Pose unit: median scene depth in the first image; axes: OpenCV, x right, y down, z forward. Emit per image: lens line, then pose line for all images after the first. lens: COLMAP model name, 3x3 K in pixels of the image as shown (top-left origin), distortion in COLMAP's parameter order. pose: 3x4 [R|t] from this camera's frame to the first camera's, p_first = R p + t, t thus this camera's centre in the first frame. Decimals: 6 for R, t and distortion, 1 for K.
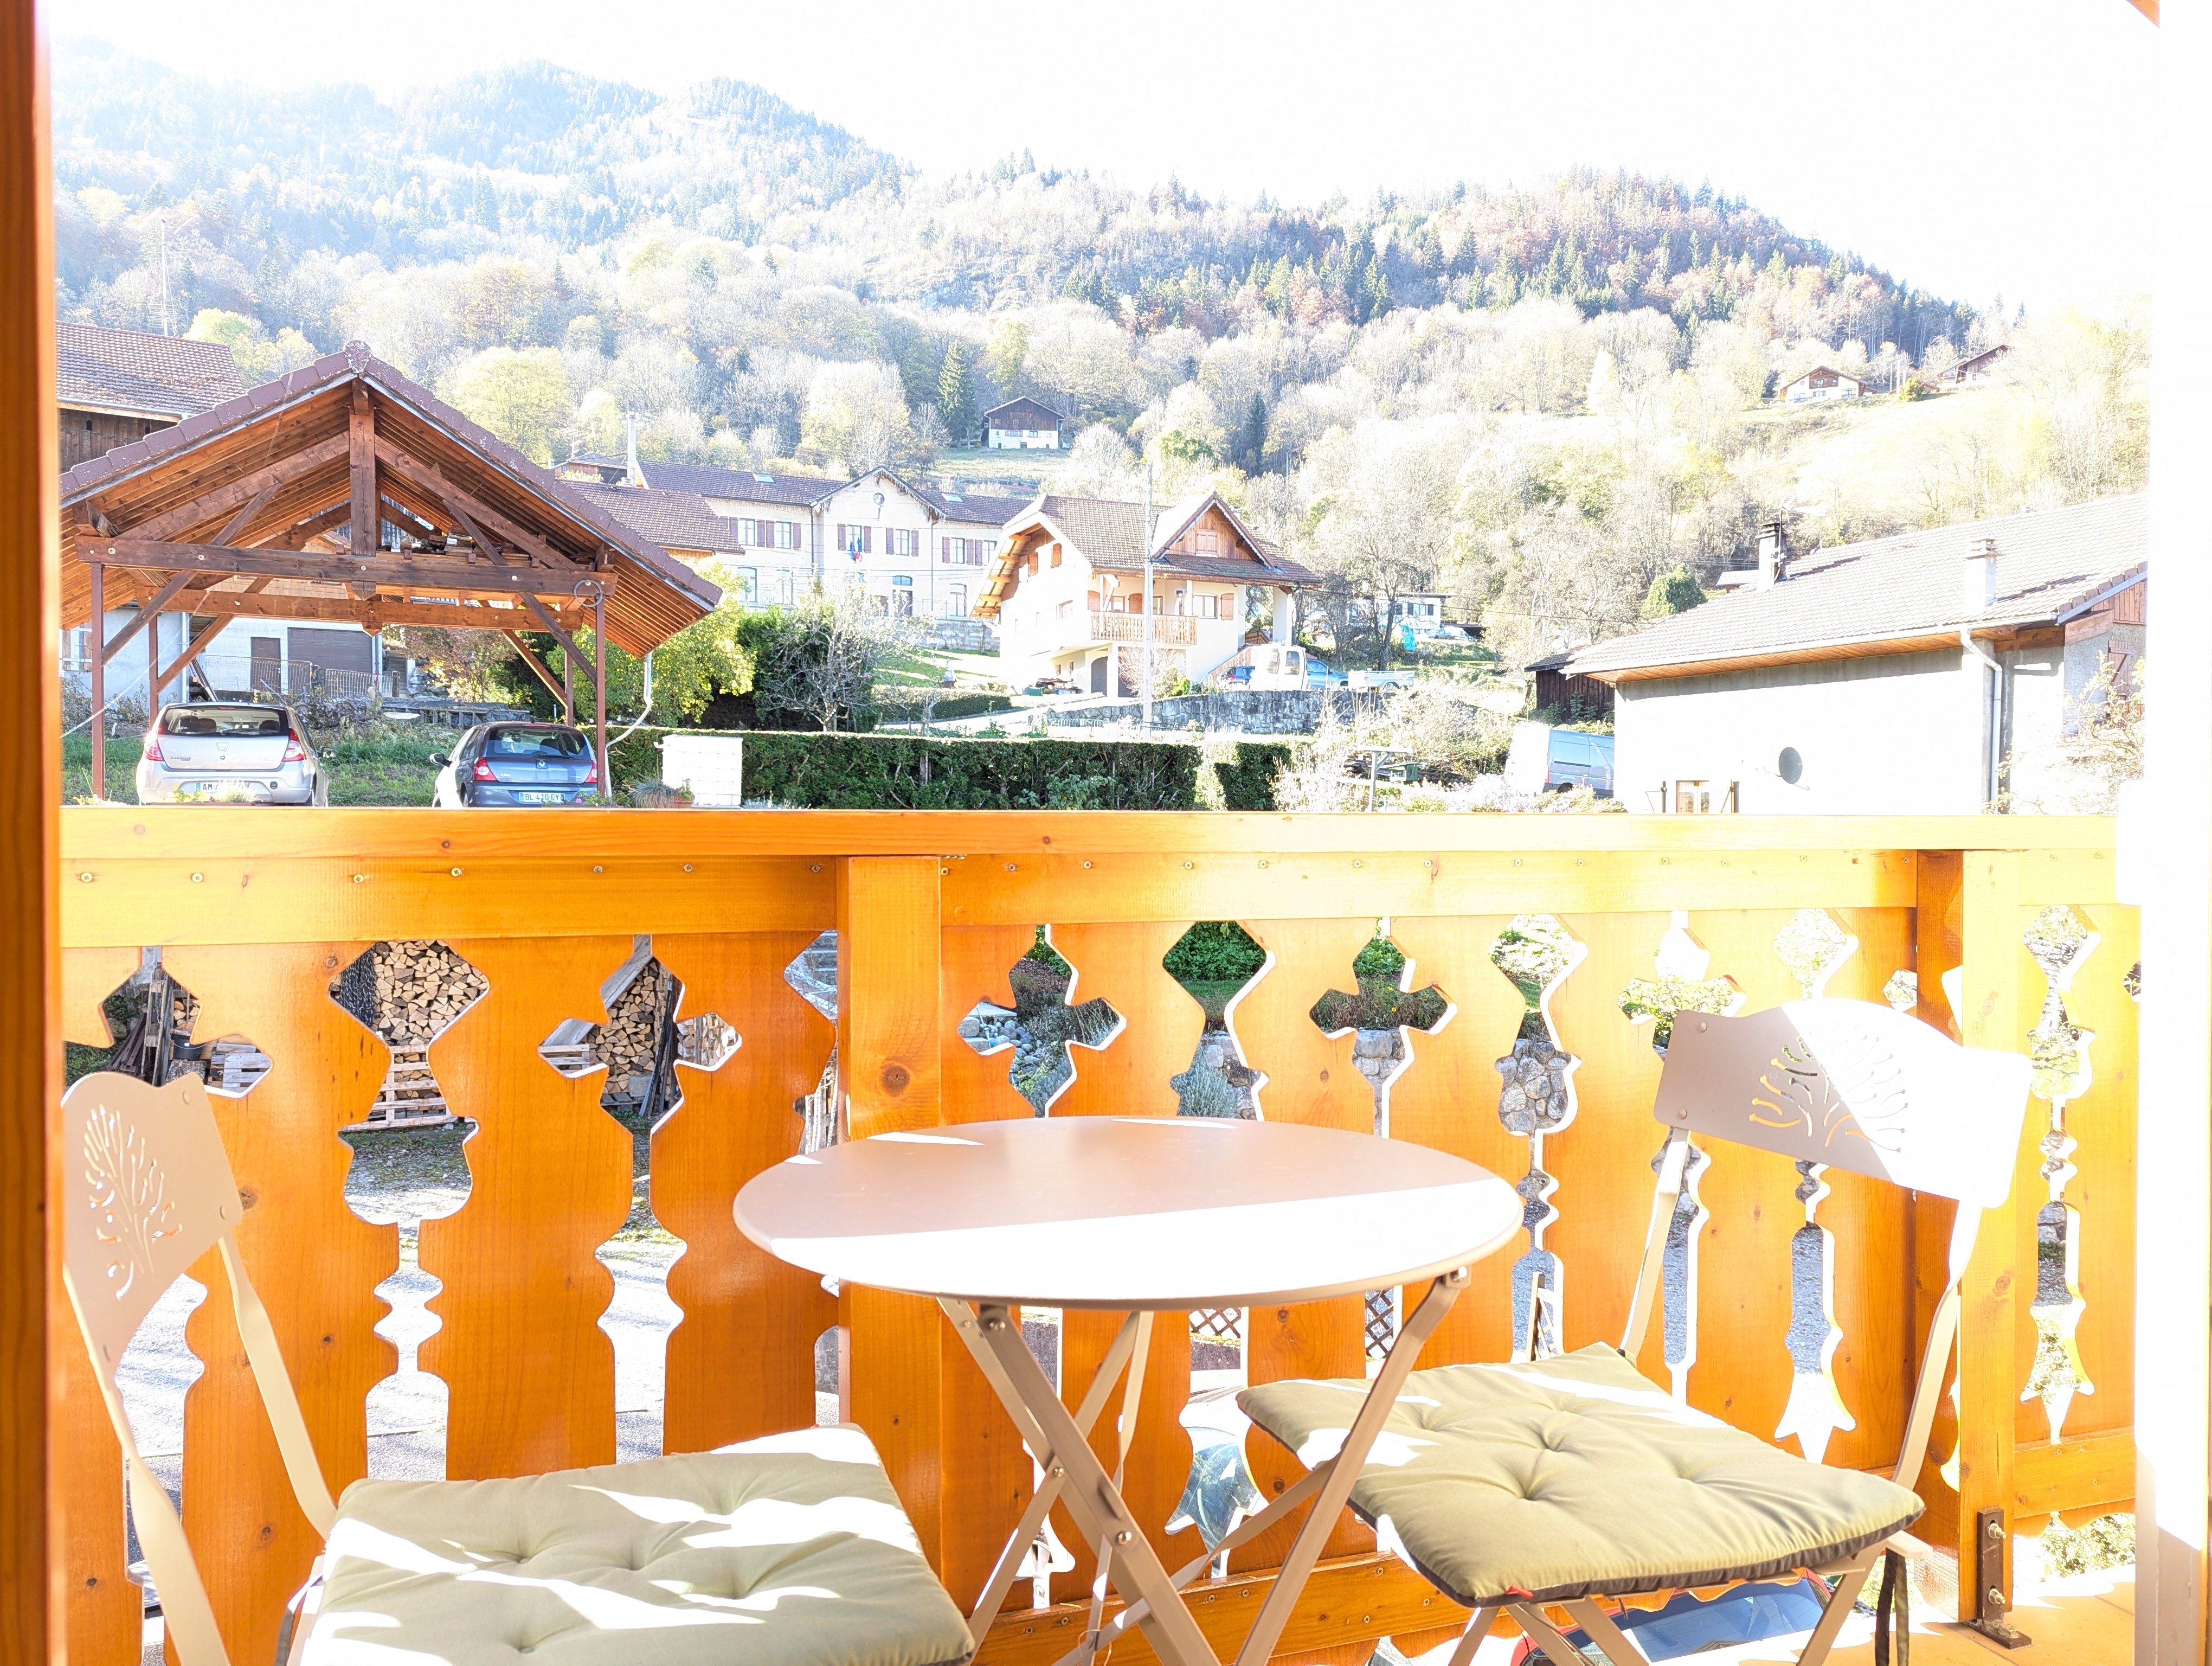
lens RADIAL K [[1534.6, 0, 1106.0], [0, 1534.6, 833.0], [0, 0, 1]] dist [0.044917, -0.002530]
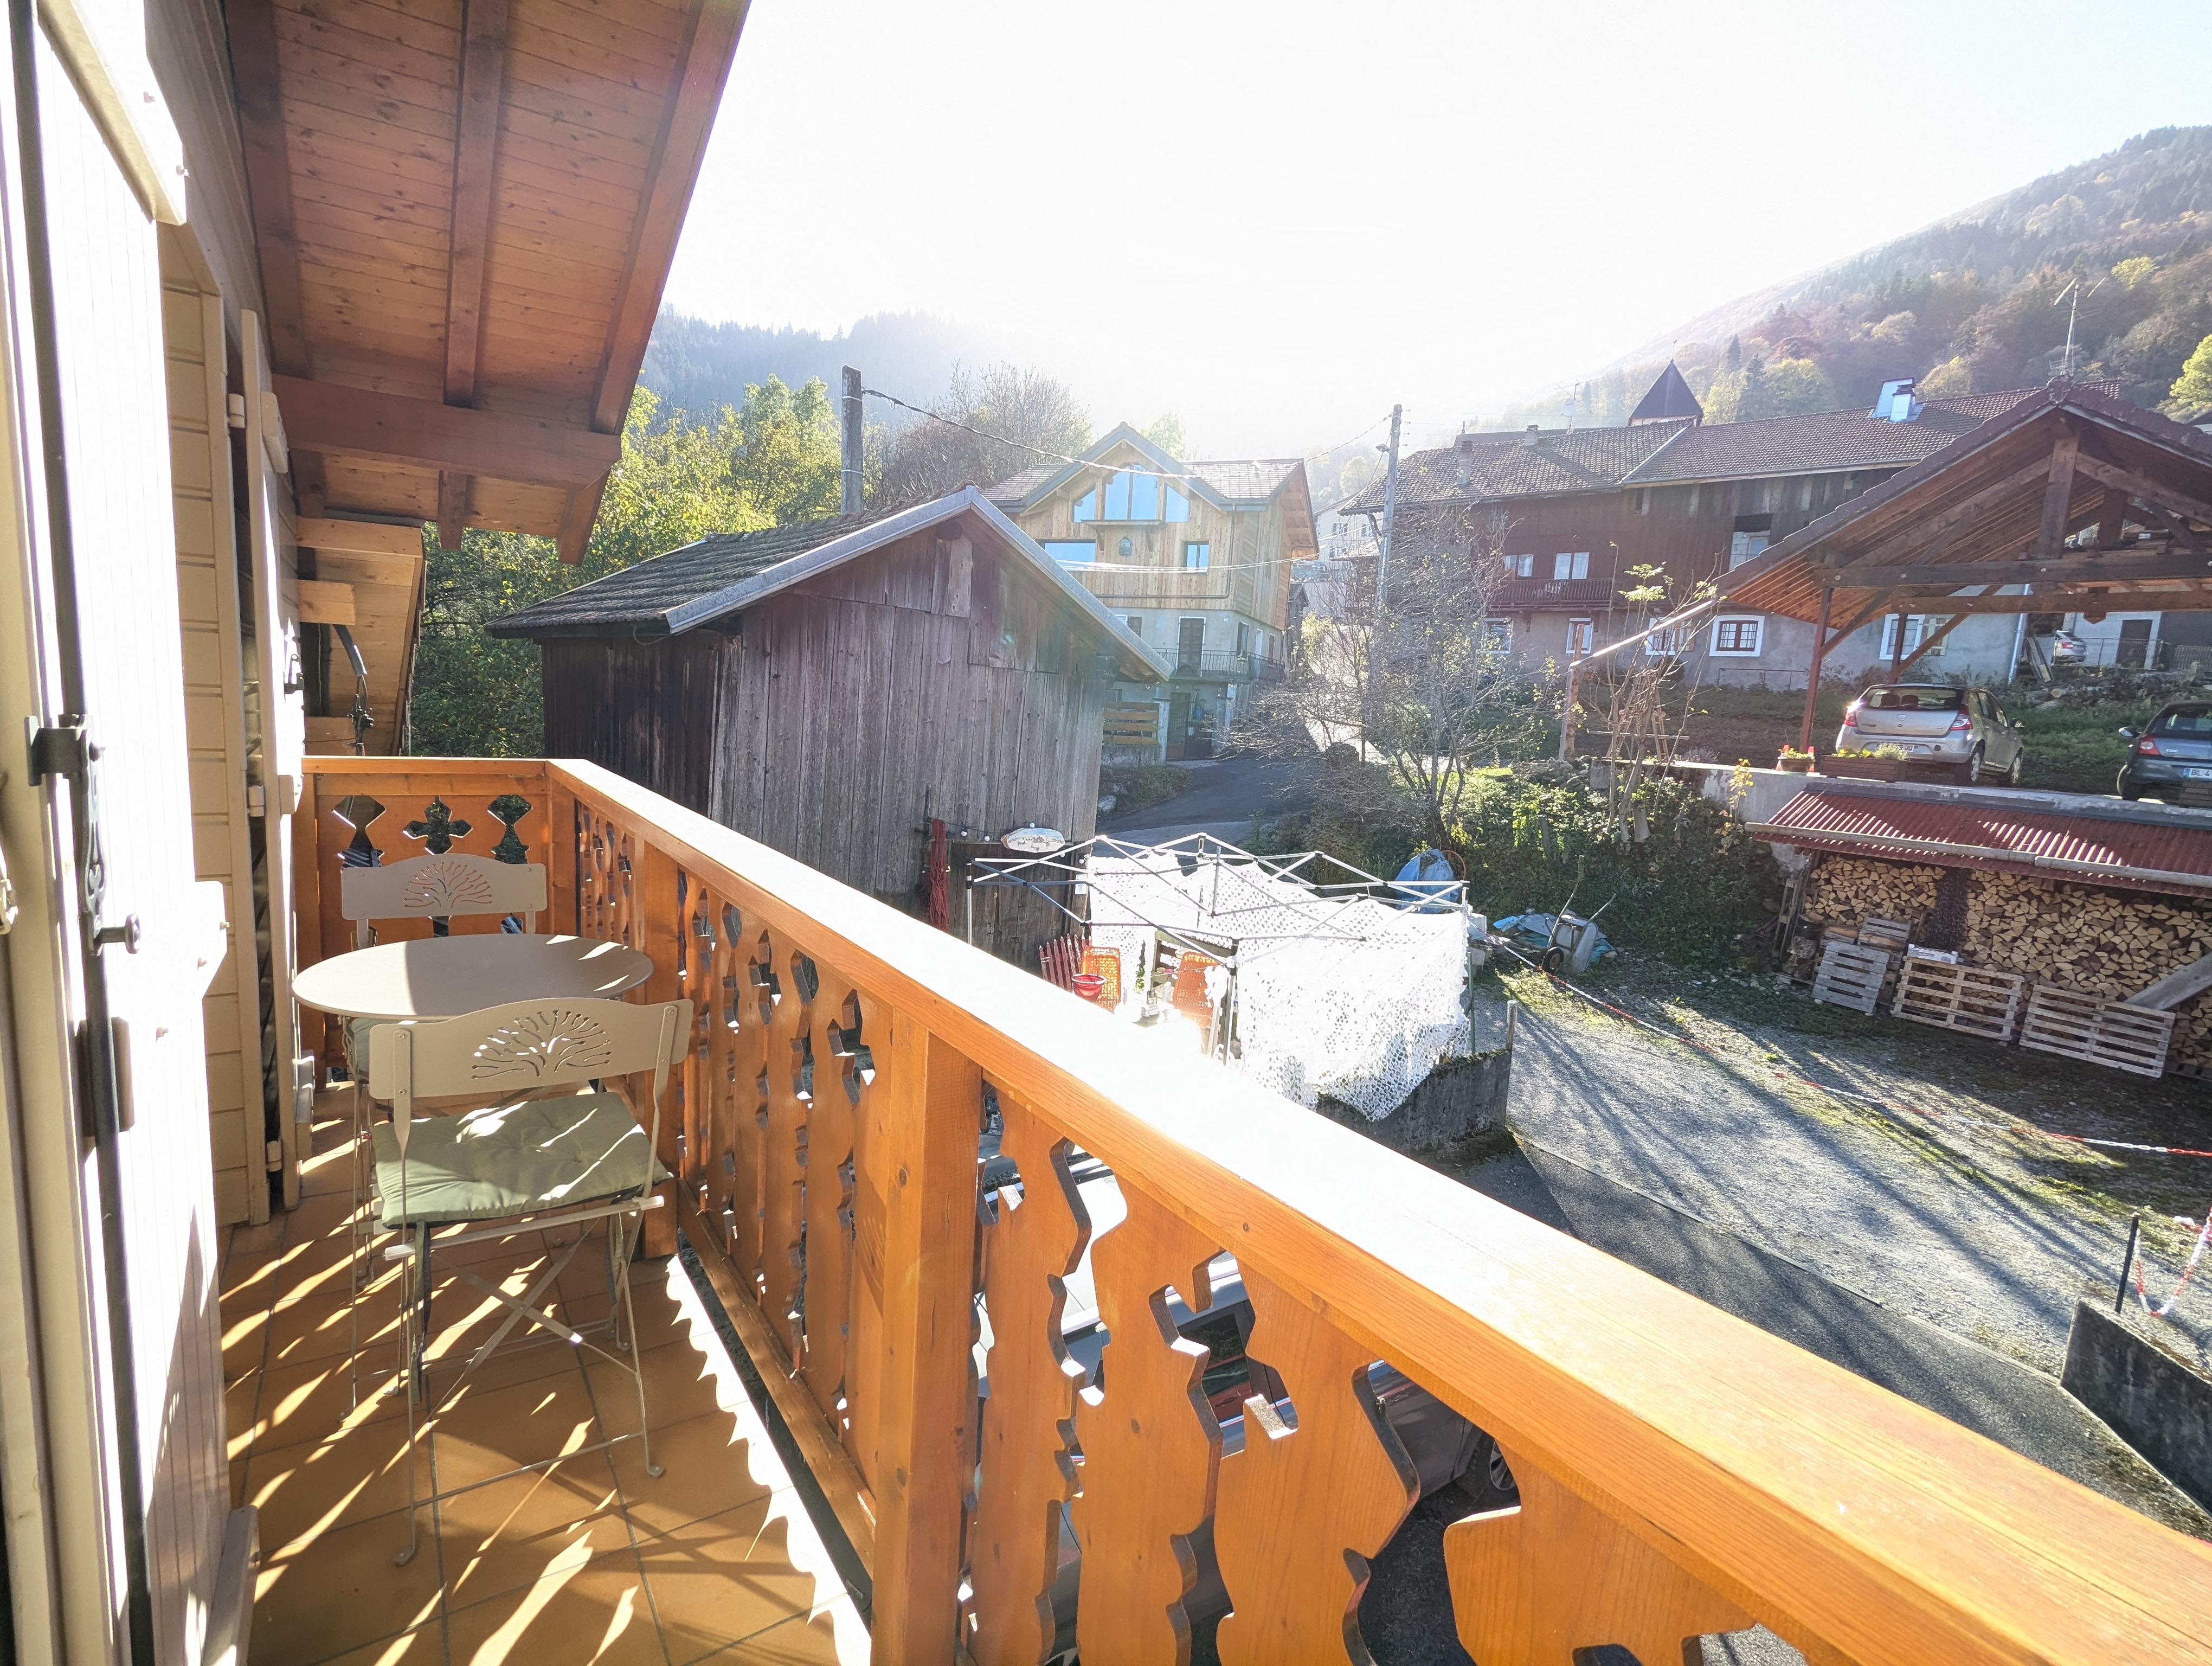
lens RADIAL K [[1049.8, 0, 1097.7], [0, 1049.8, 840.3], [0, 0, 1]] dist [0.001508, -0.004868]
pose [[0.261287, 0.142505, -0.954684, 0.132558], [-0.071531, 0.989181, 0.128077, -0.017614], [0.962607, 0.034825, 0.268654, 0.100013]]
